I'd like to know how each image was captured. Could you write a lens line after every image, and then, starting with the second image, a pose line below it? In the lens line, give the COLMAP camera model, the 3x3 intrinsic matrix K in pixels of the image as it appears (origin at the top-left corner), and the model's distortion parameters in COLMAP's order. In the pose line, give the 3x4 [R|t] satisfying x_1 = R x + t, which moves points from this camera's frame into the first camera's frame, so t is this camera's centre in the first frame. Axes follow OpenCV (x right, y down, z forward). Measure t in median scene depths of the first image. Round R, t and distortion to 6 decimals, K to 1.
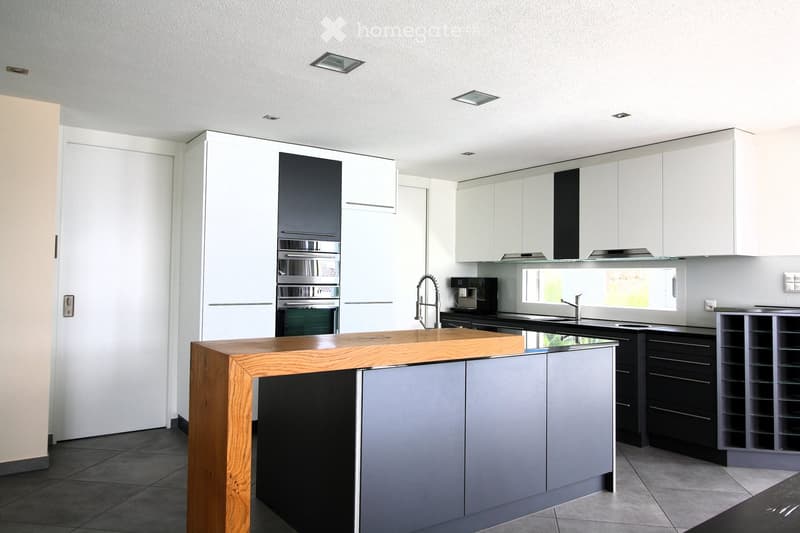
lens RADIAL K [[579.3, 0, 401.2], [0, 579.3, 265.5], [0, 0, 1]] dist [-0.005311, -0.002315]
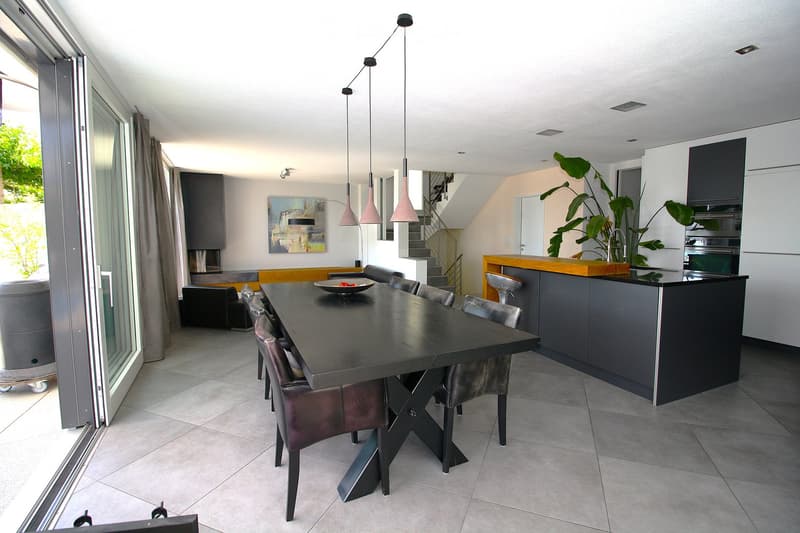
lens RADIAL K [[382.6, 0, 400.3], [0, 382.6, 266.7], [0, 0, 1]] dist [0.002087, 0.000014]
pose [[-0.200903, 0.075334, -0.976710, 1.216583], [0.015730, 0.997158, 0.073675, 0.032326], [0.979485, -0.000562, -0.201517, 0.629746]]
